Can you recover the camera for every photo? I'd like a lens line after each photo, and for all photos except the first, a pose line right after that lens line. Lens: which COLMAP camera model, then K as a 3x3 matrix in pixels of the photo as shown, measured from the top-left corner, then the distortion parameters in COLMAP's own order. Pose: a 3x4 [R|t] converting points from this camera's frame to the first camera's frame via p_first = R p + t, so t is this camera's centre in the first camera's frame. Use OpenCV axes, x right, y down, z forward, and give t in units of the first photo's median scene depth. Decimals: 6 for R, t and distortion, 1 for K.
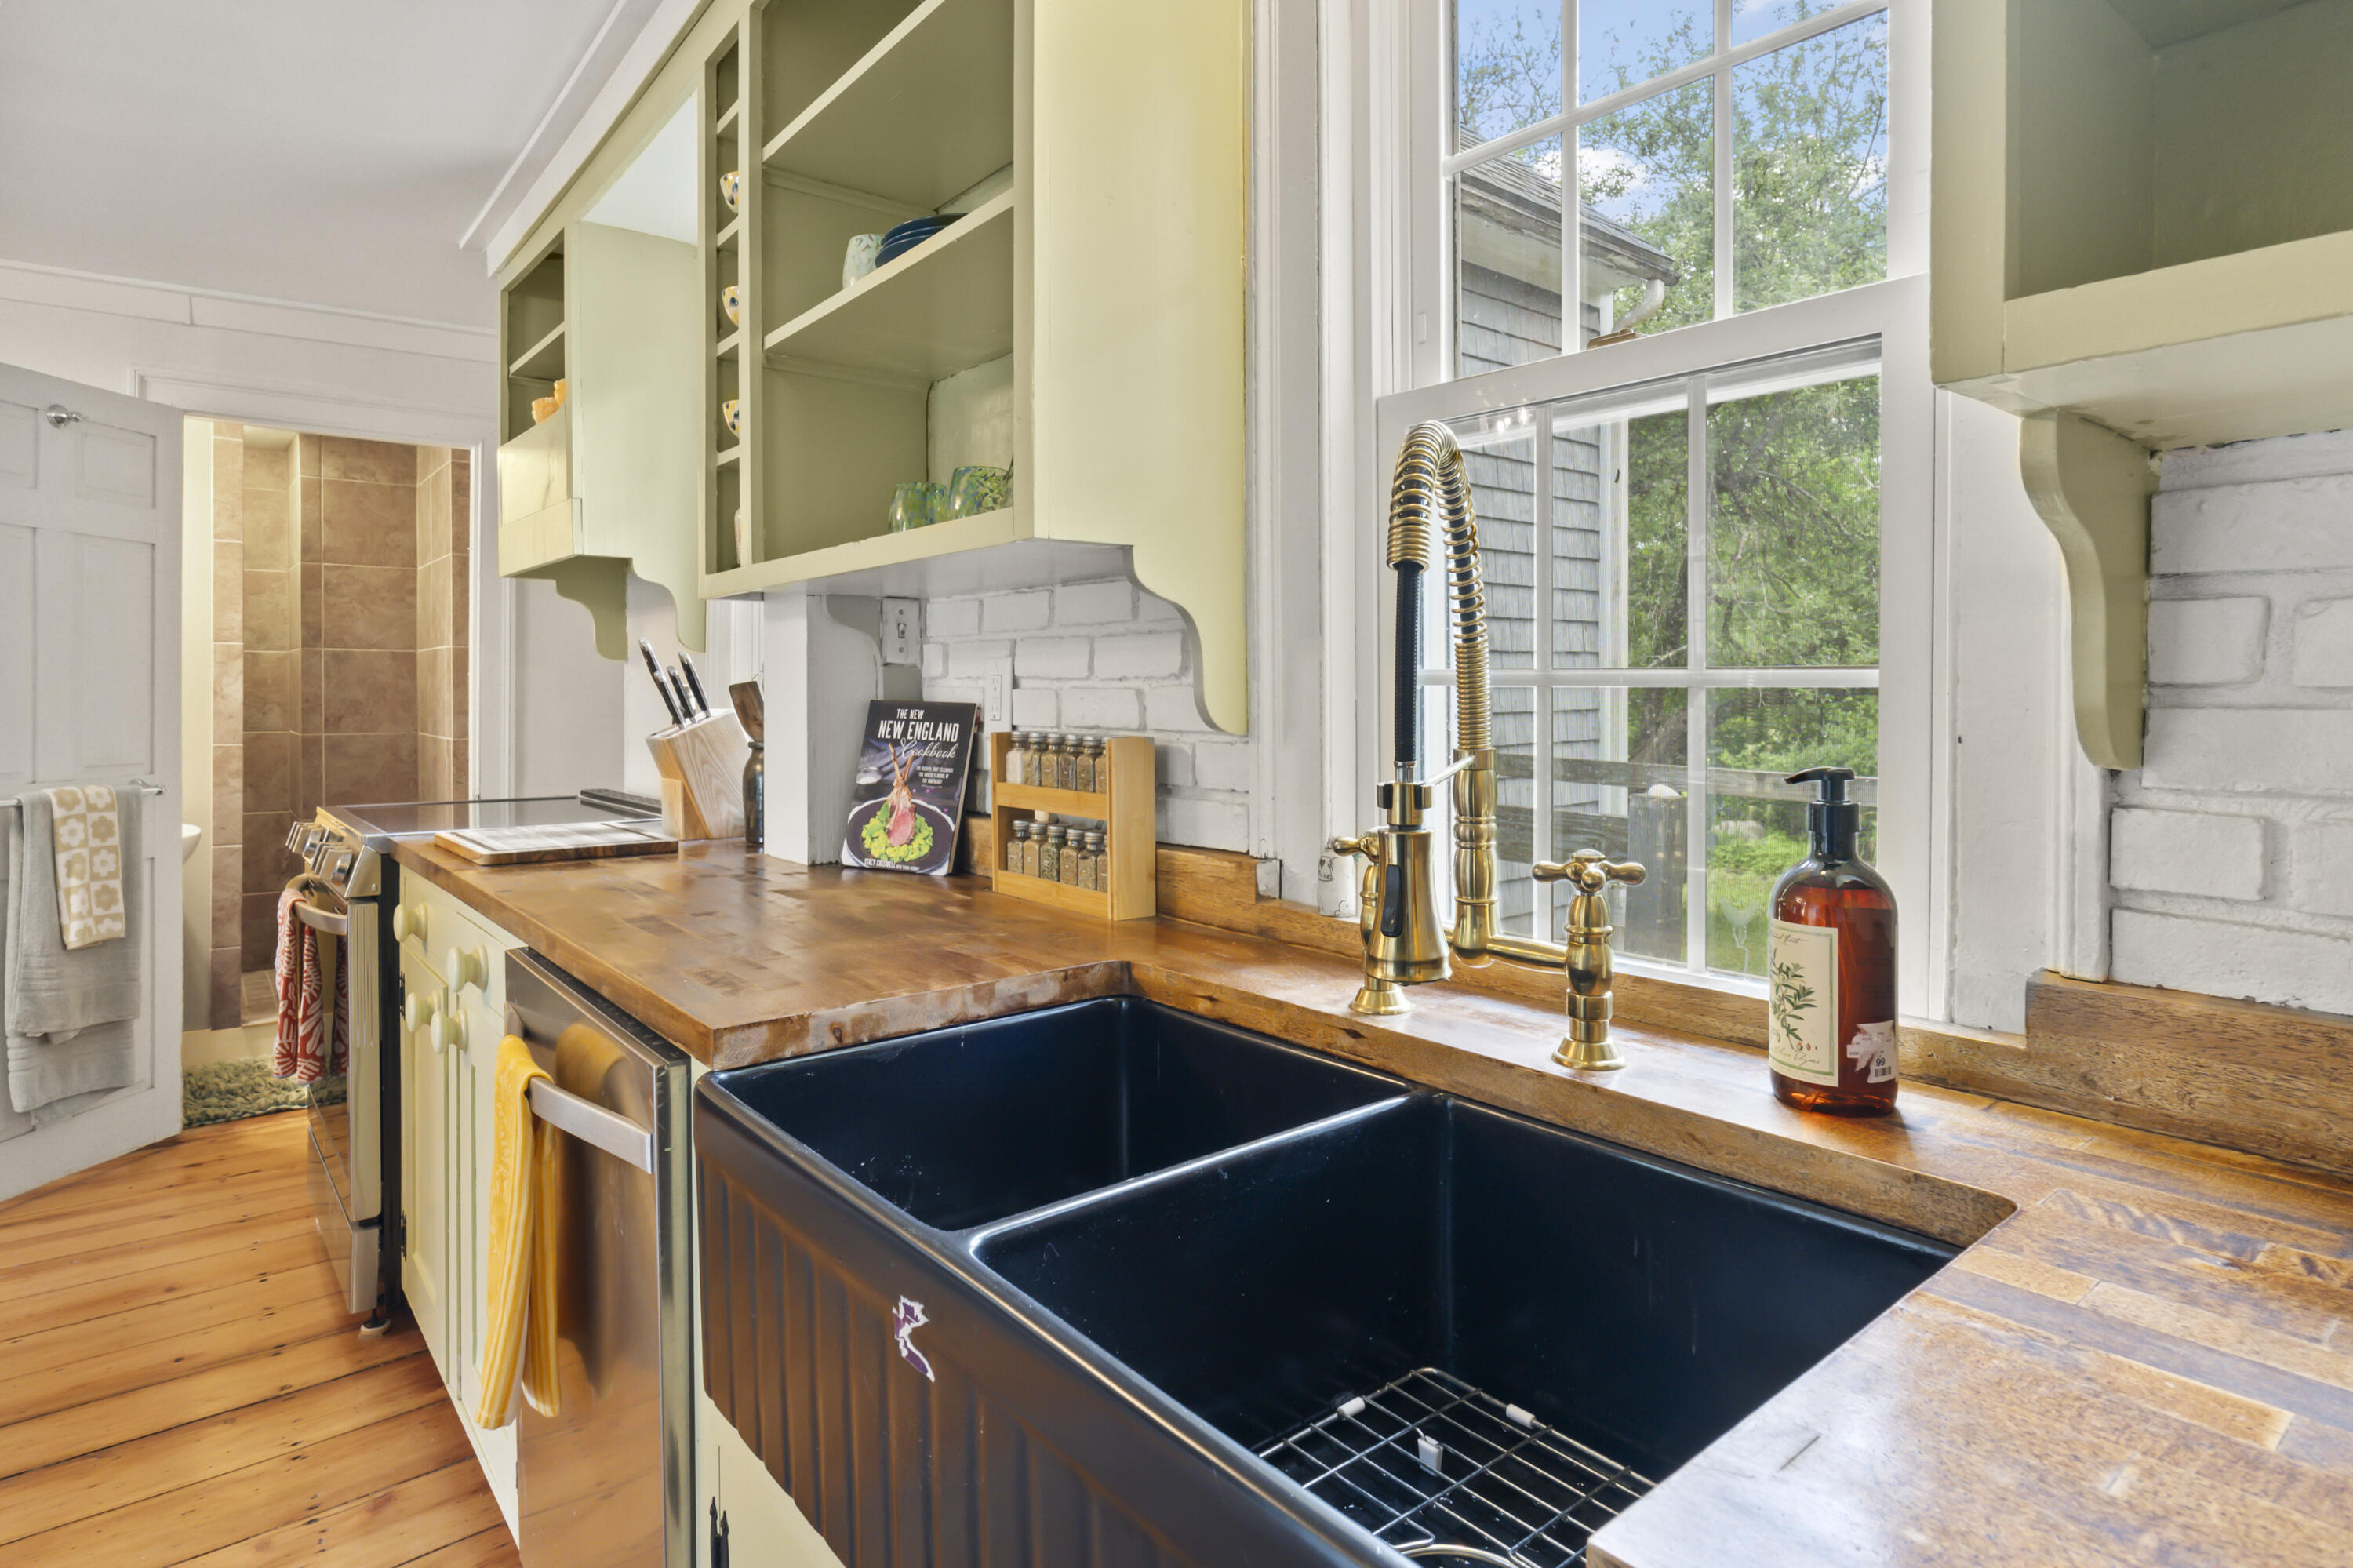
lens RADIAL K [[1212.8, 0, 1115.7], [0, 1212.8, 705.1], [0, 0, 1]] dist [-0.003850, -0.000234]
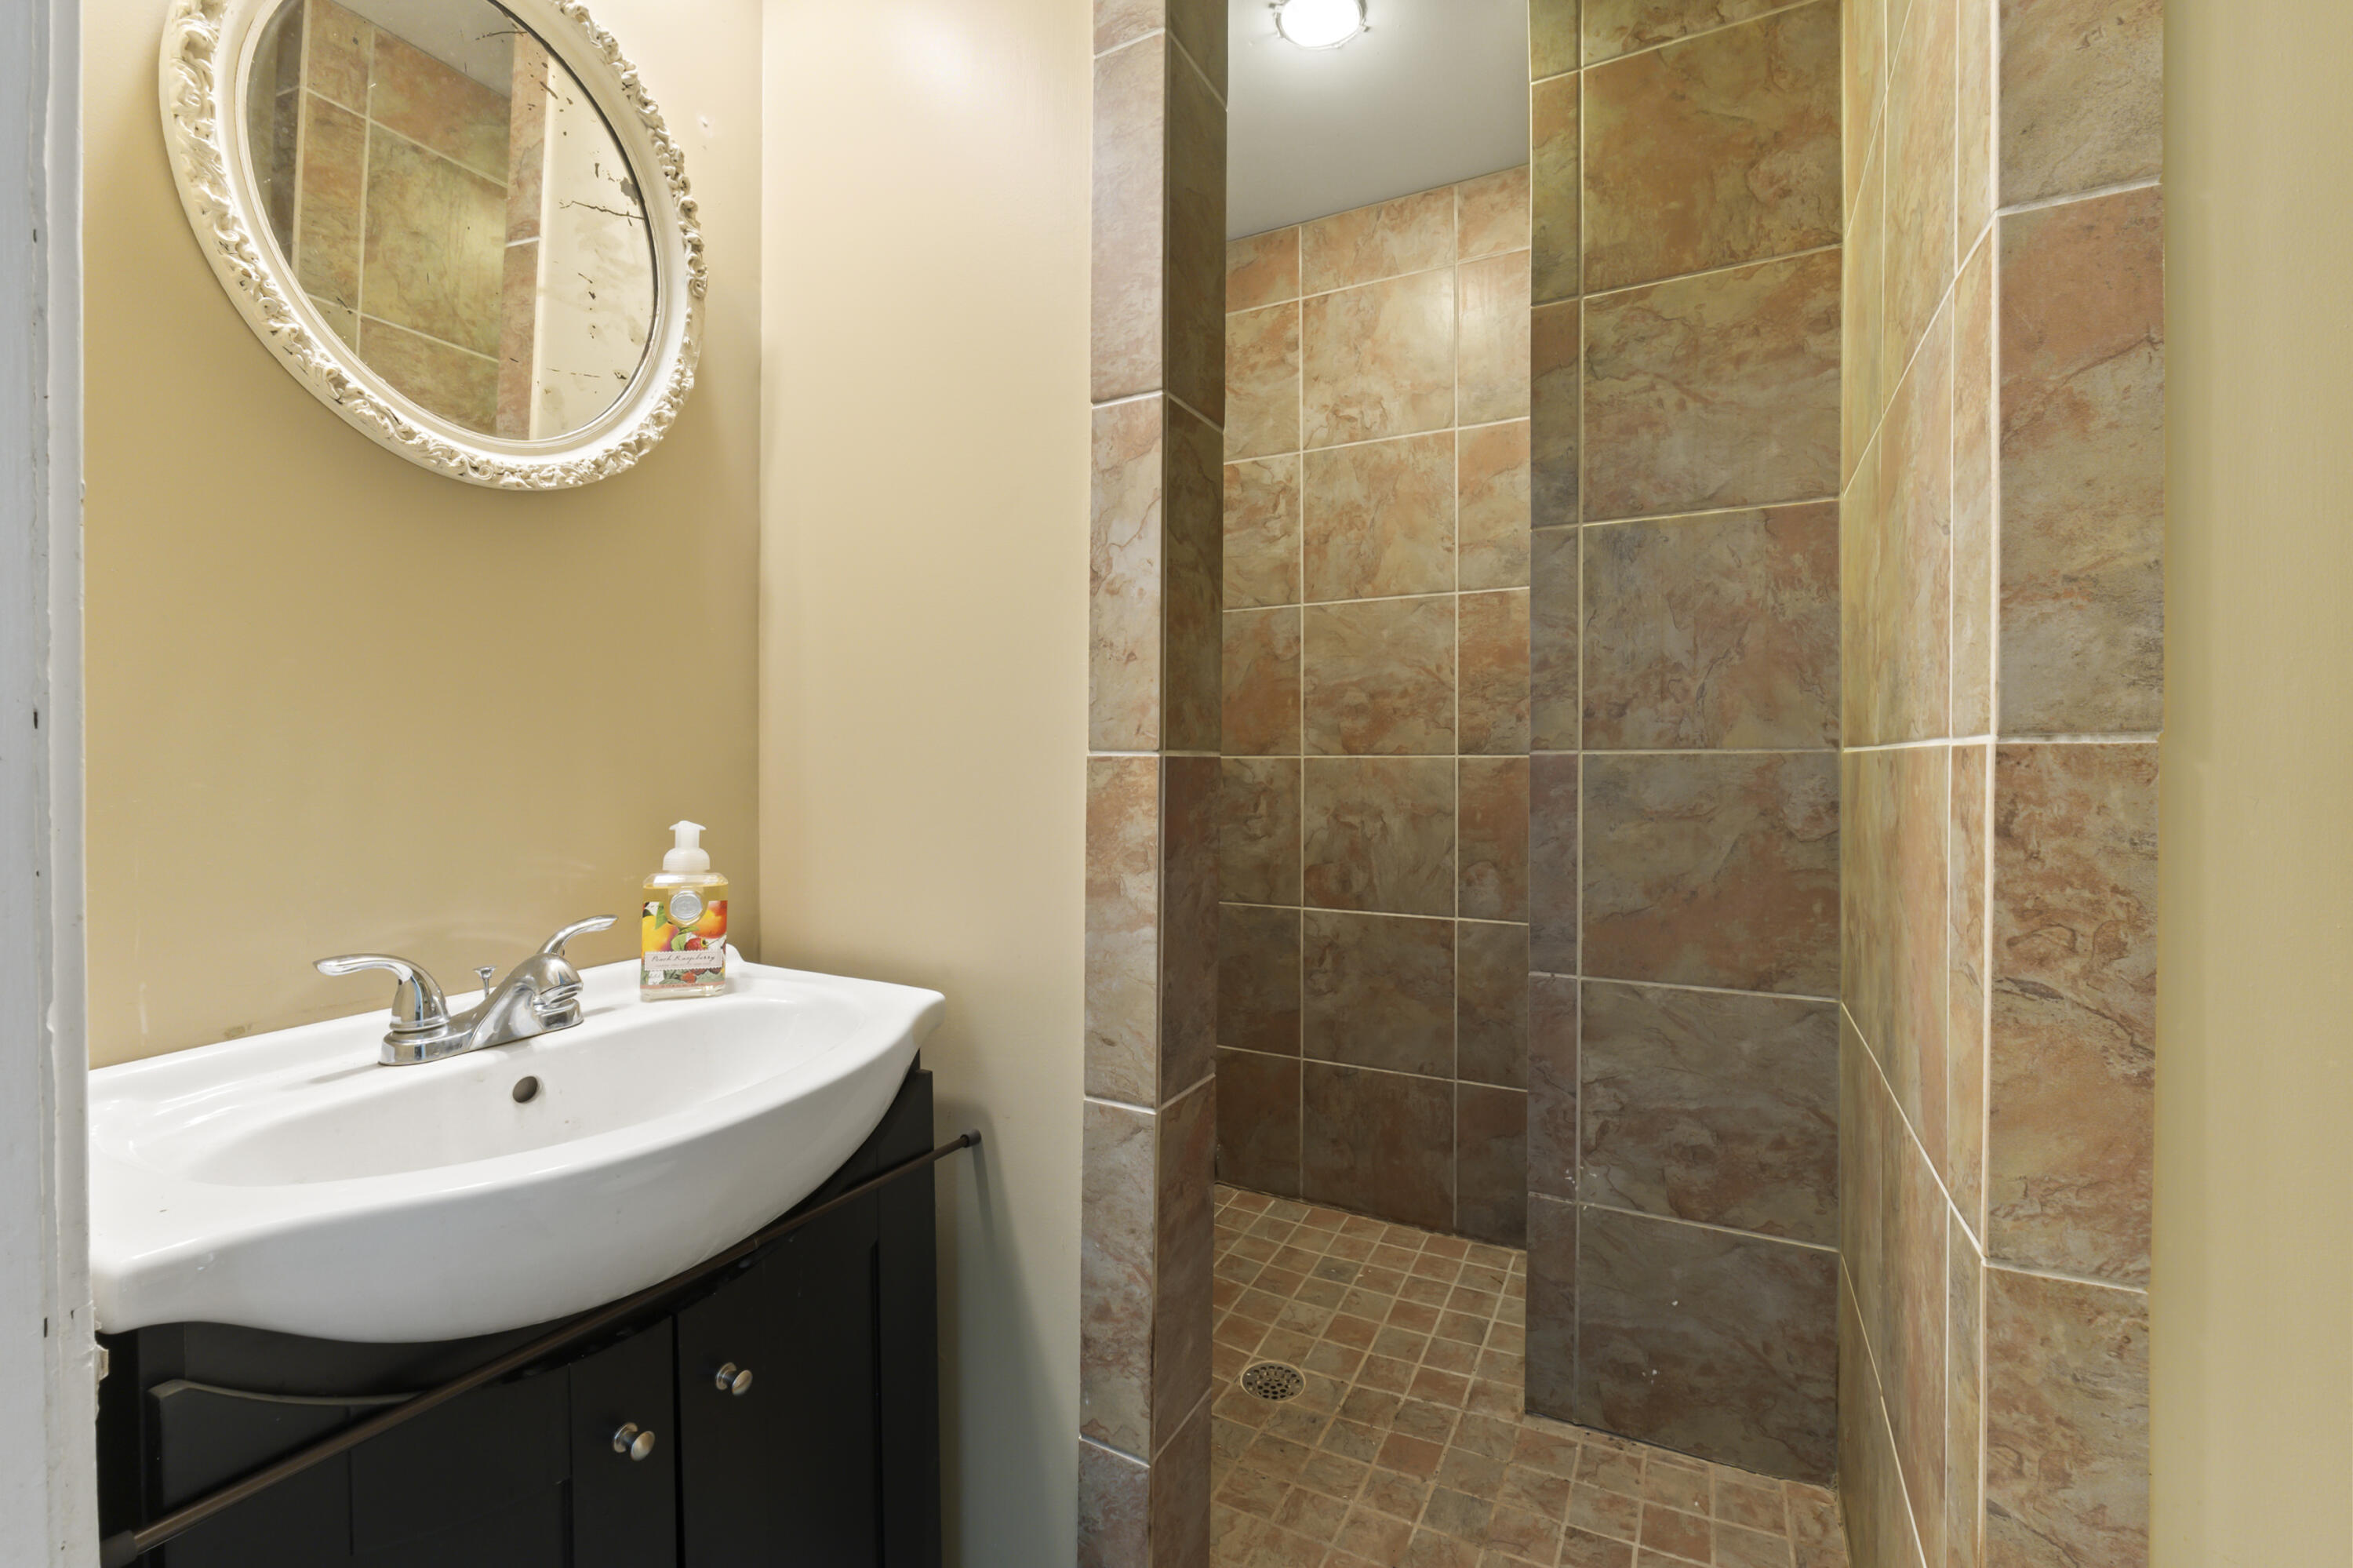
lens RADIAL K [[1004.6, 0, 1176.0], [0, 1004.6, 777.6], [0, 0, 1]] dist [-0.004165, -0.000041]
pose [[0.419523, 0.011112, -0.907677, -0.422792], [-0.005855, 0.999937, 0.009535, 0.029783], [0.907726, 0.001314, 0.419562, 0.753496]]
